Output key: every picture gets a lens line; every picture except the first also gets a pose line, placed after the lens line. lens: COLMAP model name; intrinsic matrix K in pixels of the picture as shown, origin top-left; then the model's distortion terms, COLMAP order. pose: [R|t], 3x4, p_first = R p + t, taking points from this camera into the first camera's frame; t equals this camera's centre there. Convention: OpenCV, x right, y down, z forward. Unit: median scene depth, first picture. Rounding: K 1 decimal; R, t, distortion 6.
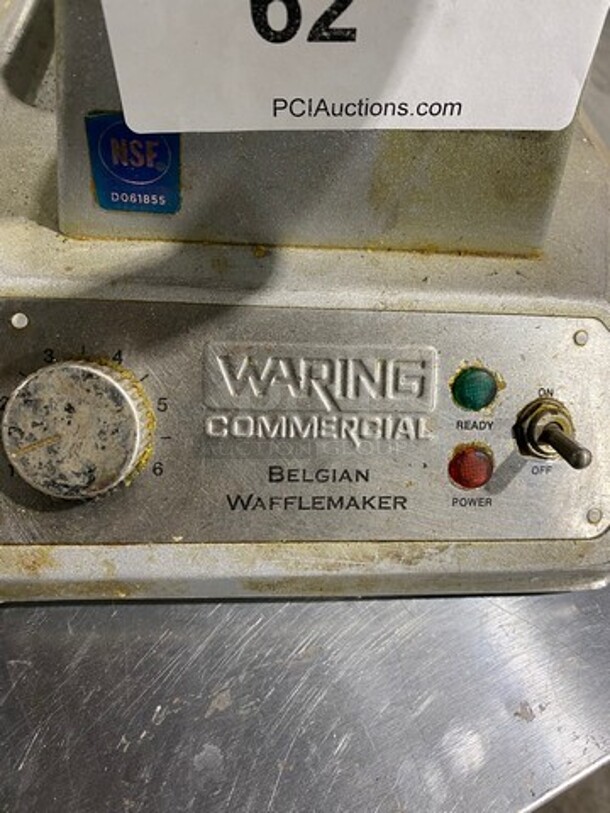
lens RADIAL K [[635.4, 0, 308.7], [0, 635.4, 402.9], [0, 0, 1]] dist [0.023475, -0.046629]
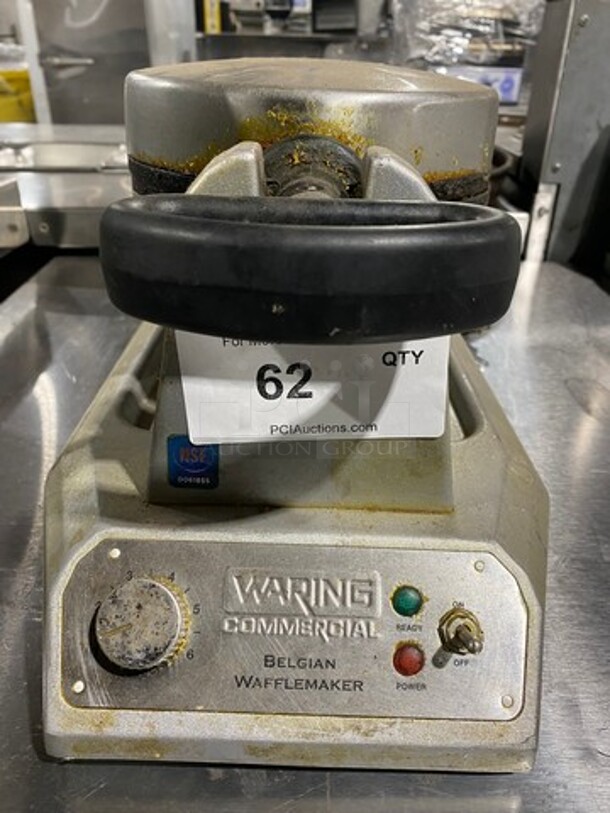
lens RADIAL K [[635.4, 0, 303.5], [0, 635.4, 400.9], [0, 0, 1]] dist [0.023475, -0.046629]
pose [[0.996490, -0.026404, -0.079435, 0.155293], [-0.009157, 0.908873, -0.416973, 0.177328], [0.083206, 0.416237, 0.905441, -0.552263]]
